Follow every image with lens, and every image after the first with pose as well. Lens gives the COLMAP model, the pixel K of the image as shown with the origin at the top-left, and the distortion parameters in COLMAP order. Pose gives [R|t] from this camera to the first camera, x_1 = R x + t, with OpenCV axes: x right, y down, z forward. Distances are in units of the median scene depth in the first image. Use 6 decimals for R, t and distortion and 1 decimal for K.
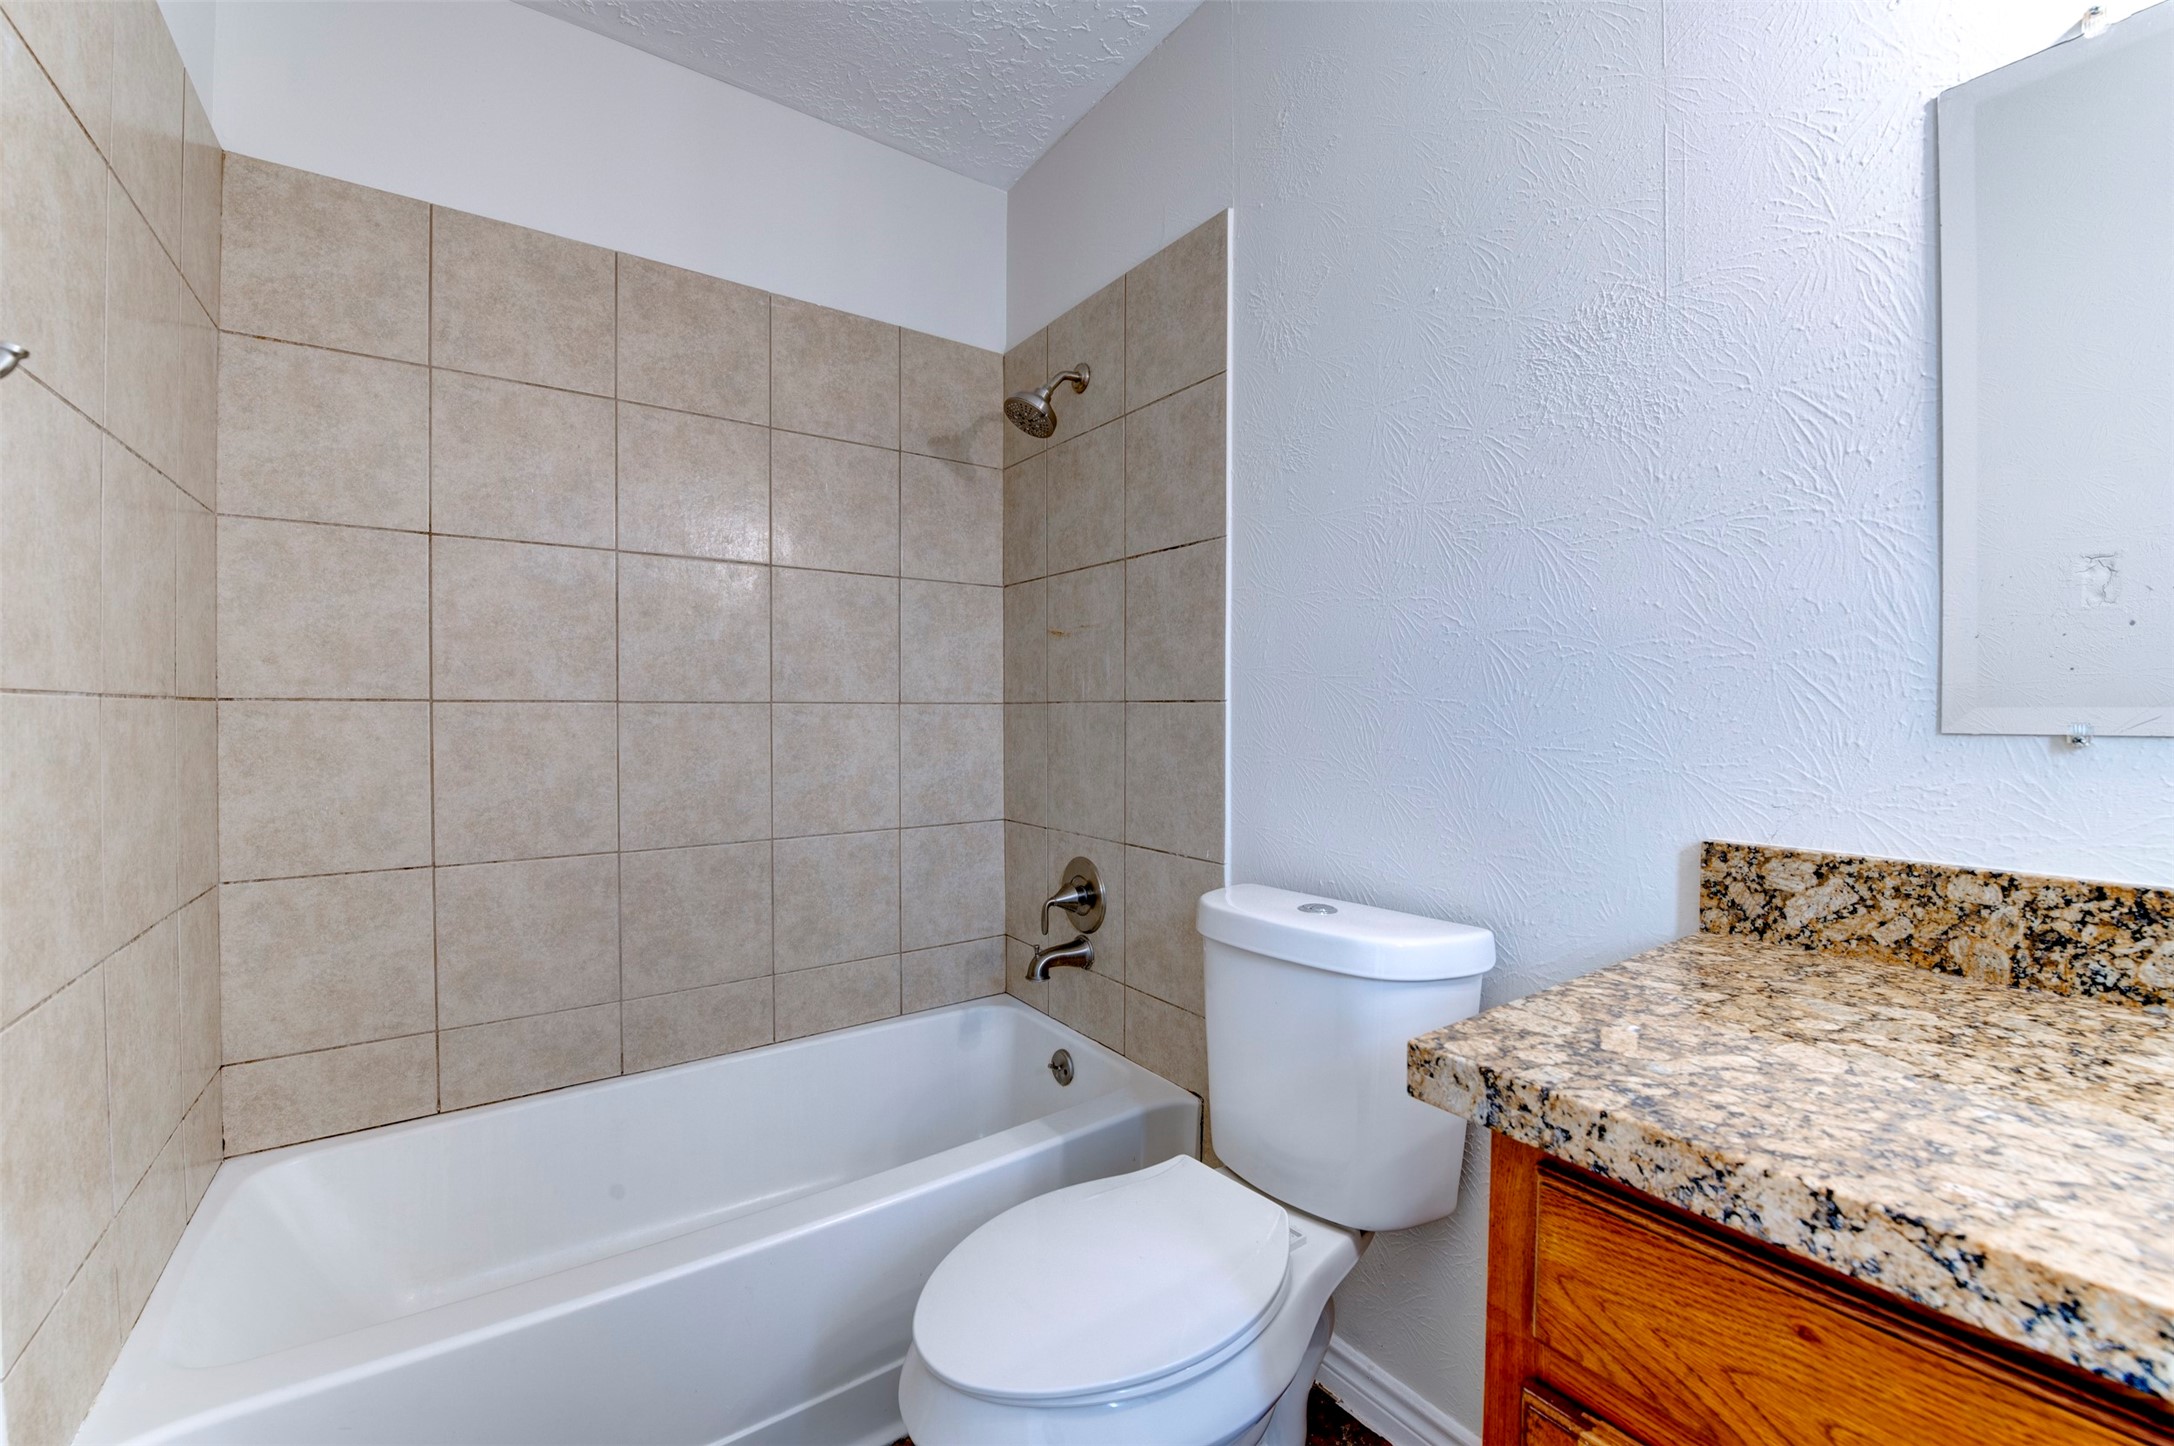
lens RADIAL K [[869.7, 0, 1089.8], [0, 869.7, 723.1], [0, 0, 1]] dist [-0.012675, -0.002486]
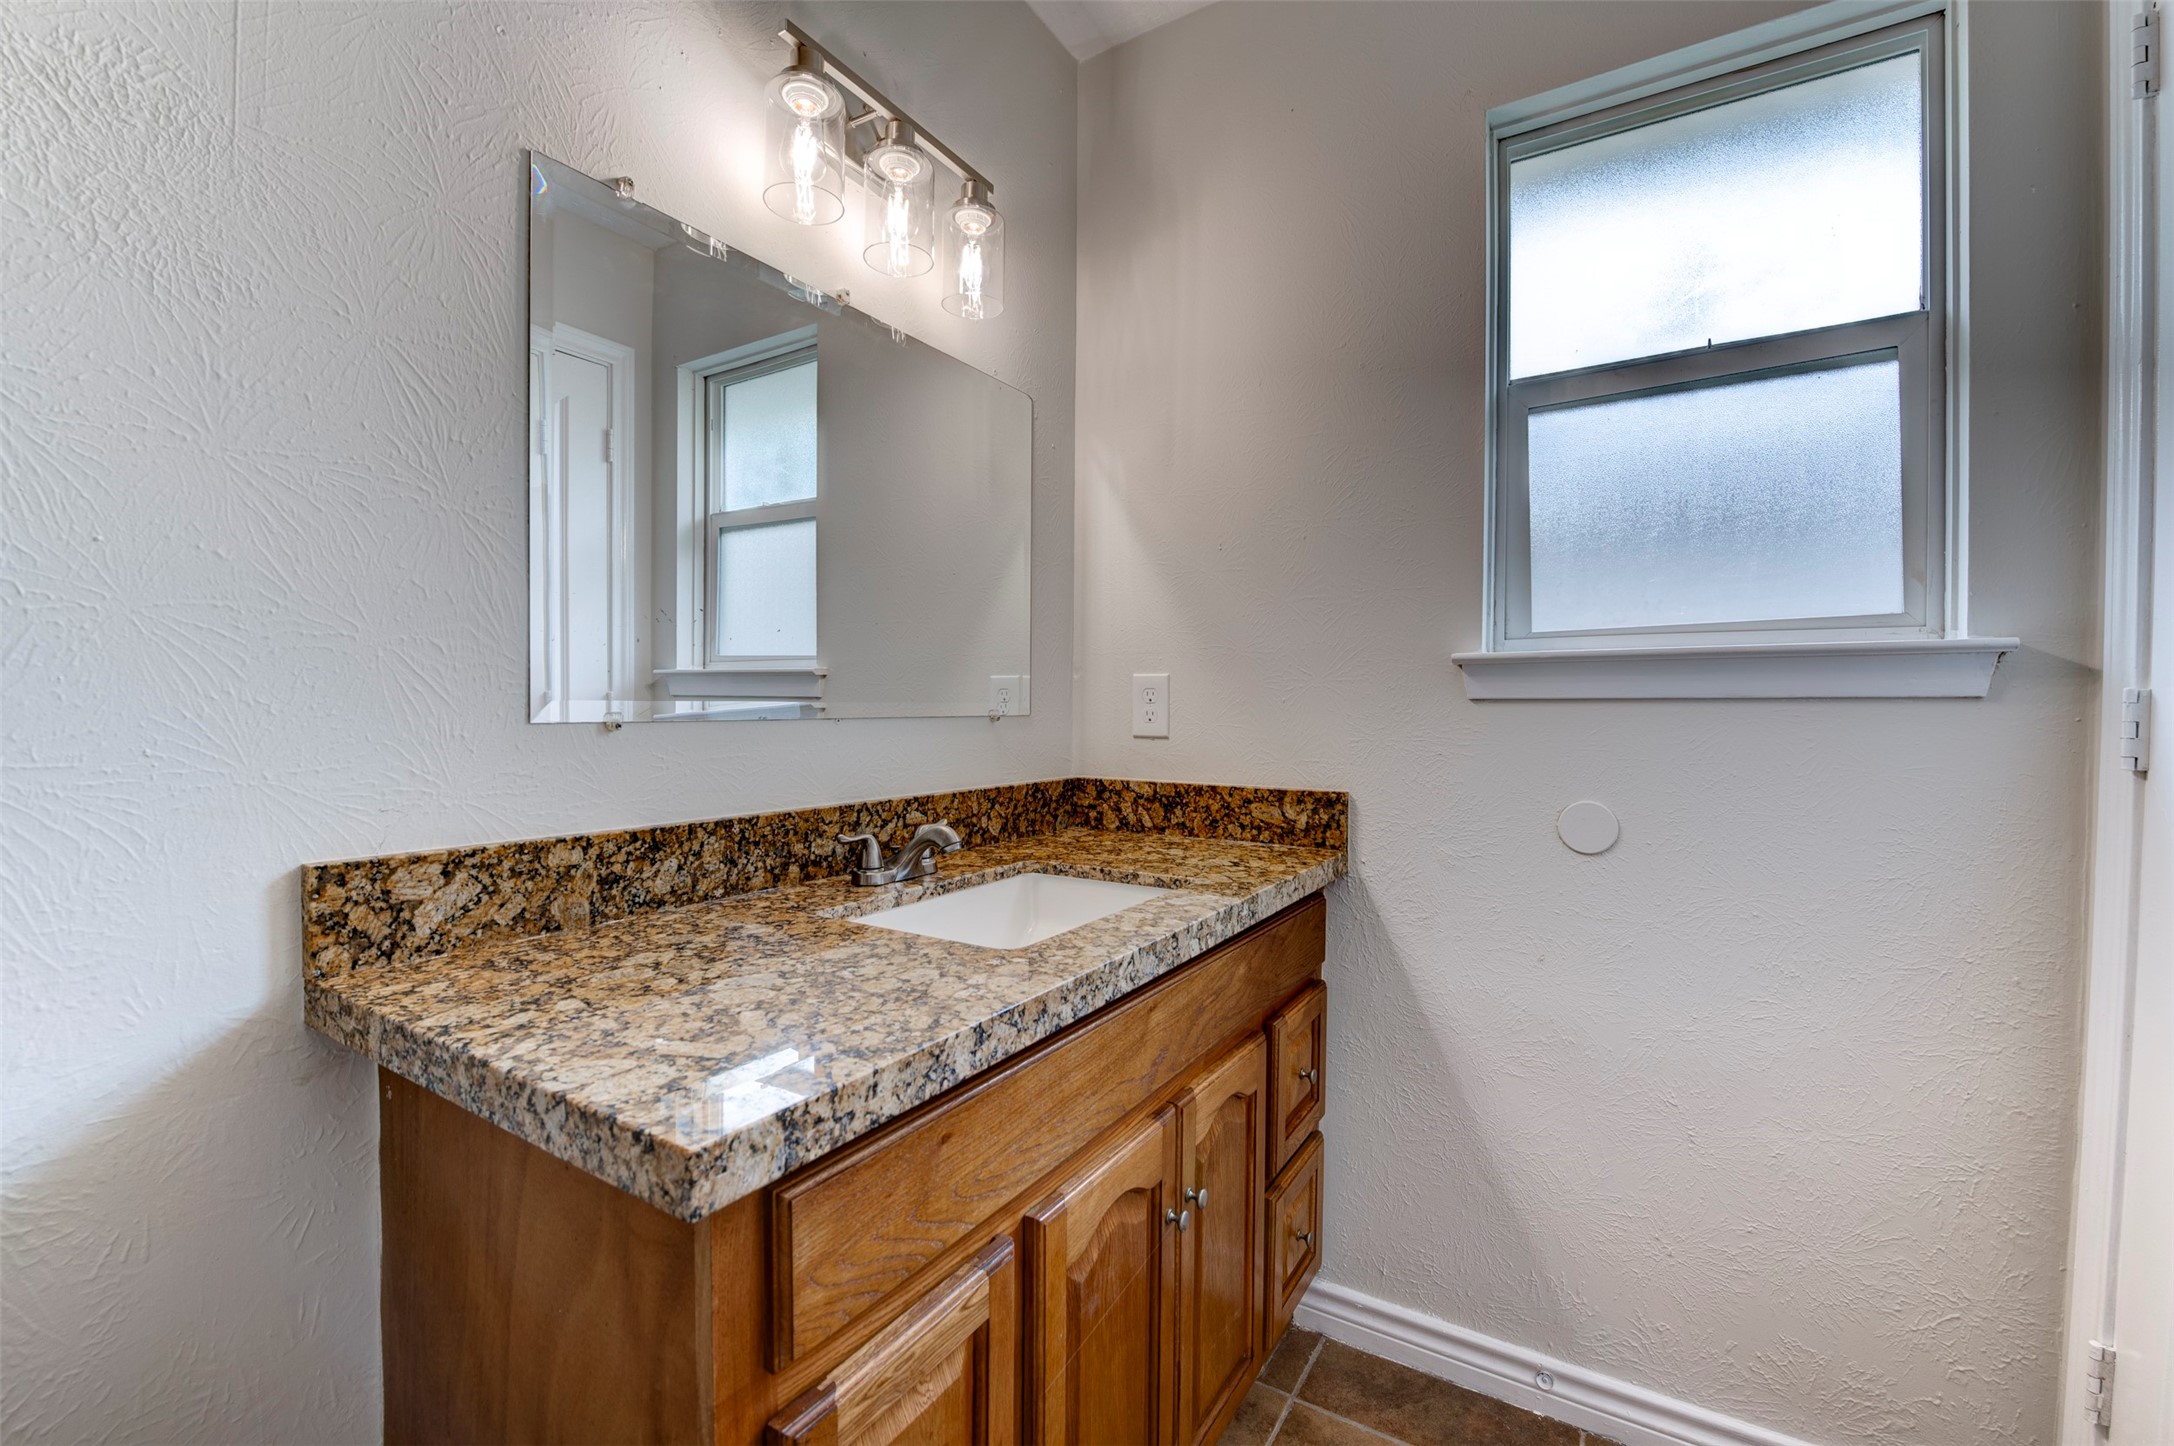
lens RADIAL K [[888.7, 0, 1097.2], [0, 888.7, 722.0], [0, 0, 1]] dist [-0.017694, -0.001398]
pose [[-0.382474, -0.020510, 0.923739, -0.381978], [0.005759, 0.999681, 0.024581, -0.014606], [-0.923948, 0.014721, -0.382234, 0.806903]]
